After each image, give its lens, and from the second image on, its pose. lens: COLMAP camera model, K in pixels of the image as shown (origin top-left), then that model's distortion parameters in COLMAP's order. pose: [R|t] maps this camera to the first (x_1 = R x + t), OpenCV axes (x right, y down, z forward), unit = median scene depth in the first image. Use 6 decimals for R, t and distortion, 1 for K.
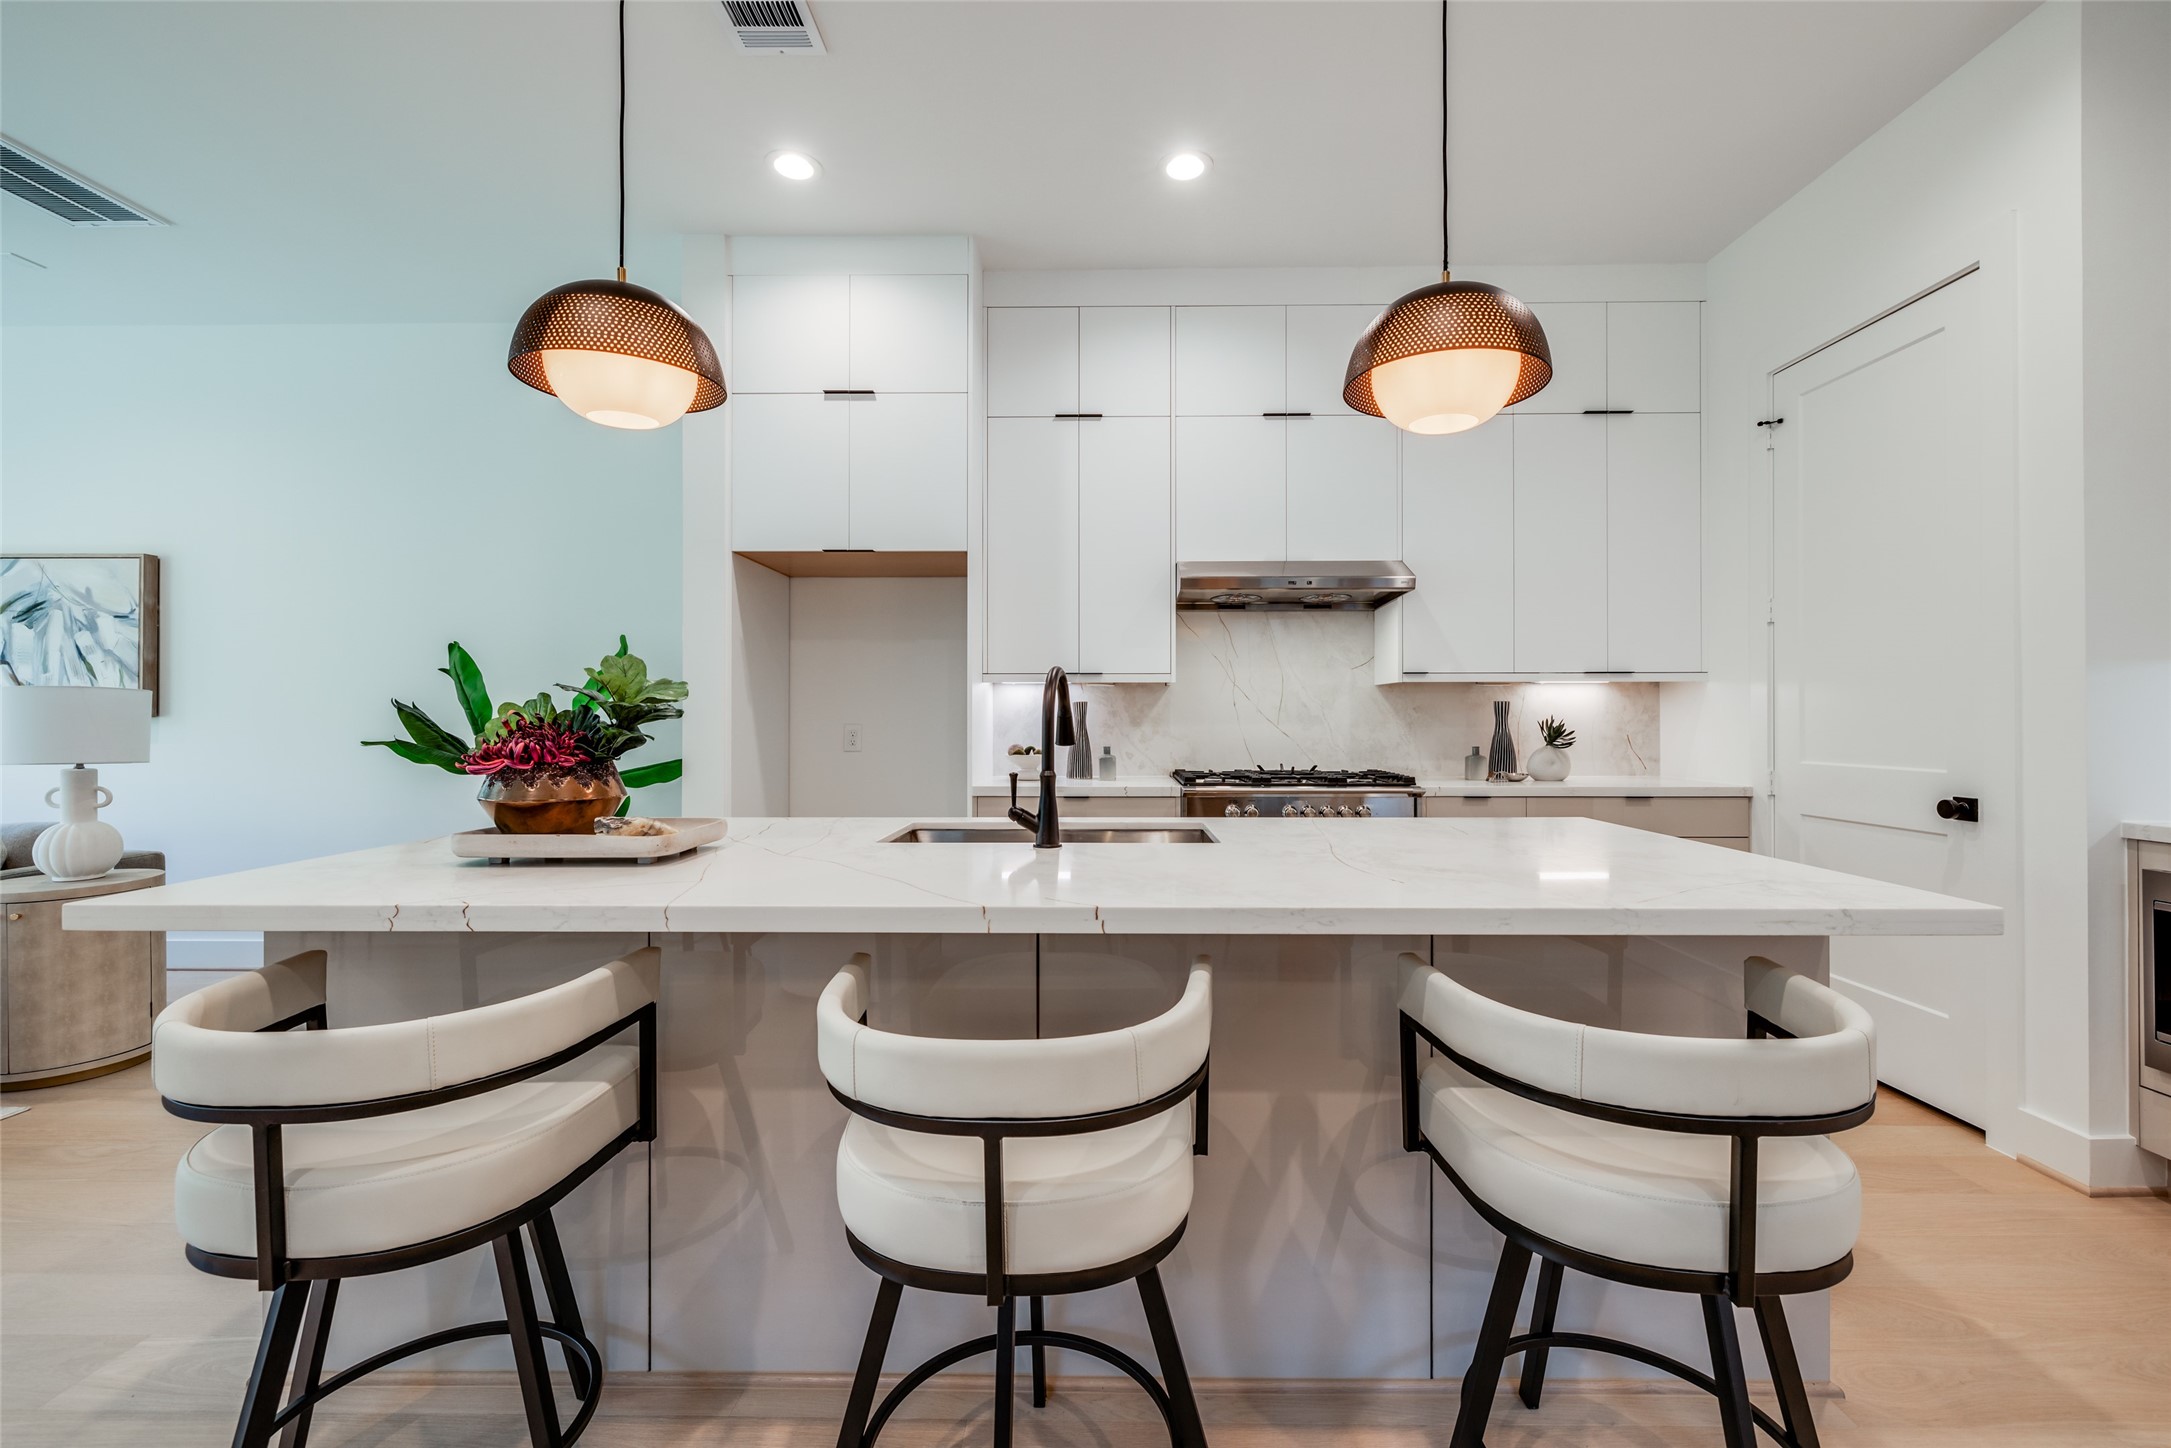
lens RADIAL K [[917.0, 0, 1115.1], [0, 917.0, 710.2], [0, 0, 1]] dist [-0.006426, 0.001569]
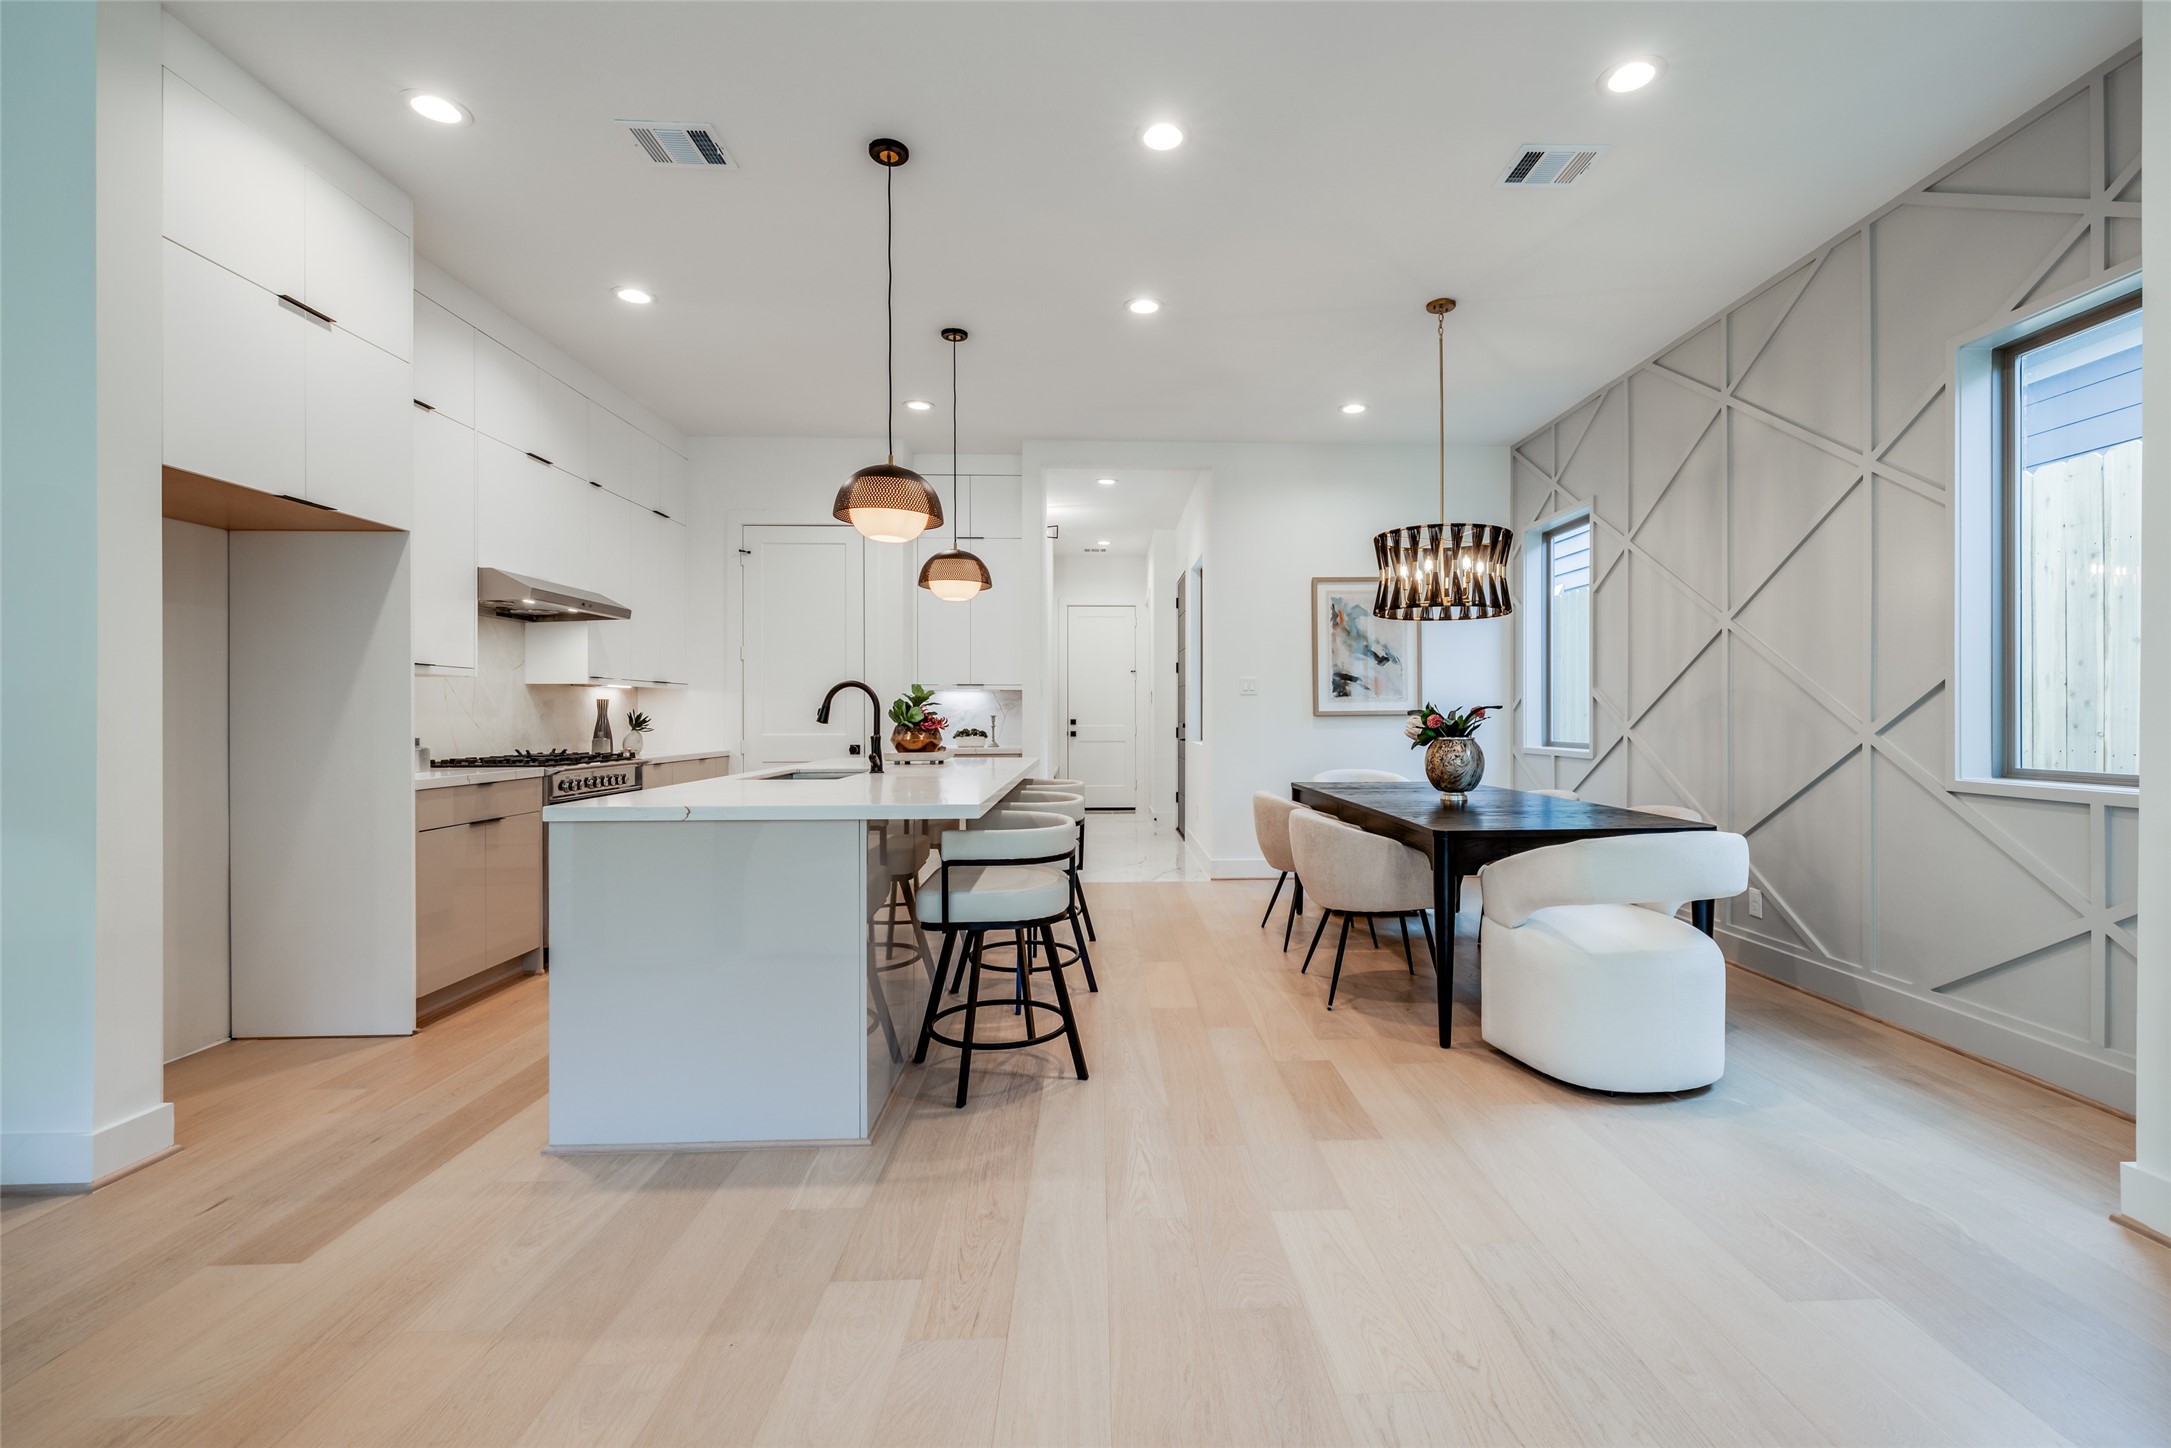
lens RADIAL K [[960.5, 0, 1128.3], [0, 960.5, 717.4], [0, 0, 1]] dist [-0.003809, 0.000411]
pose [[-0.046796, -0.000822, 0.998904, -1.080484], [-0.005980, 0.999982, 0.000543, 0.012629], [-0.998887, -0.005948, -0.046800, 0.280169]]
